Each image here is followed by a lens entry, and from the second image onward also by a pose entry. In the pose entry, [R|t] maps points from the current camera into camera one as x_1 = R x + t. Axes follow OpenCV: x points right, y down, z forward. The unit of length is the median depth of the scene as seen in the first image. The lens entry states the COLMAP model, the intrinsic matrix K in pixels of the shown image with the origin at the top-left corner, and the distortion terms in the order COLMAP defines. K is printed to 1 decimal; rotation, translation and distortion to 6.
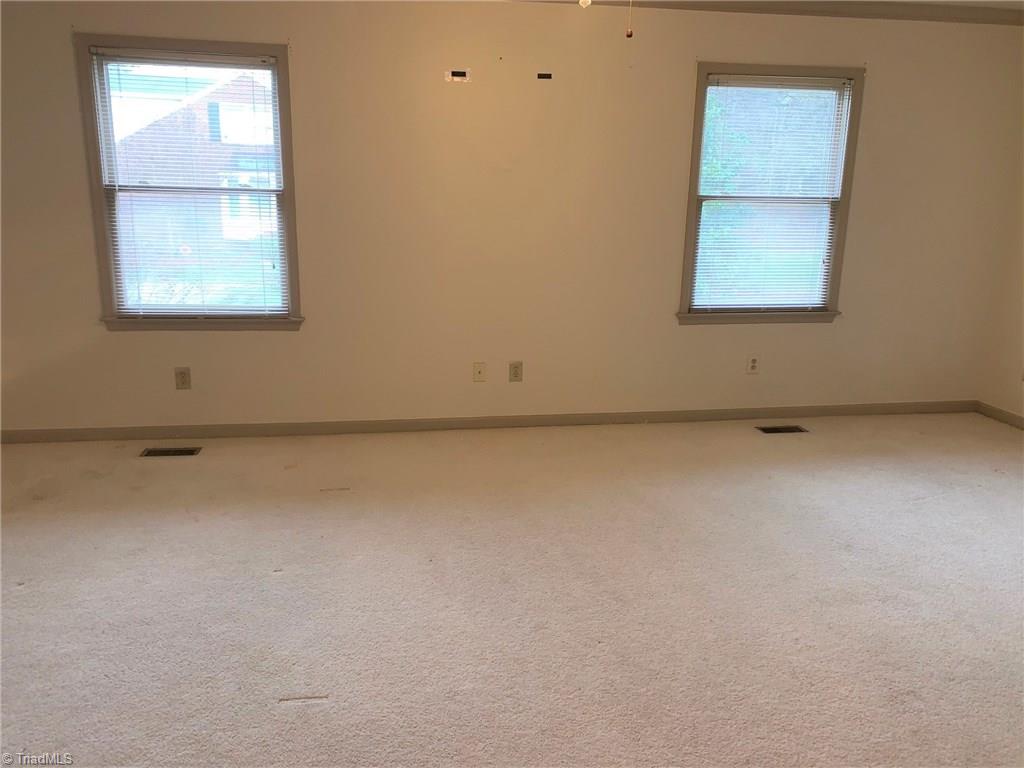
lens RADIAL K [[788.6, 0, 512.3], [0, 788.6, 380.5], [0, 0, 1]] dist [0.022356, -0.017721]
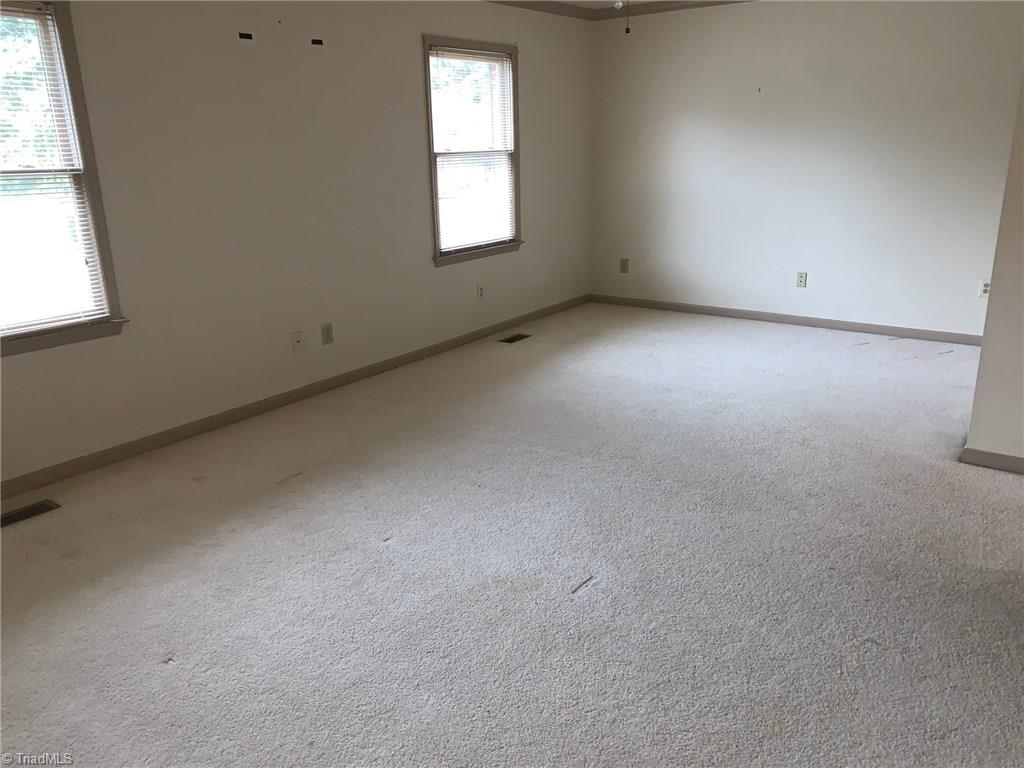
lens RADIAL K [[788.6, 0, 513.2], [0, 788.6, 387.4], [0, 0, 1]] dist [0.022356, -0.017721]
pose [[0.714022, -0.241971, 0.656980, -0.518736], [0.199876, 0.969776, 0.139946, -0.039897], [-0.670986, 0.031390, 0.740806, 0.076326]]
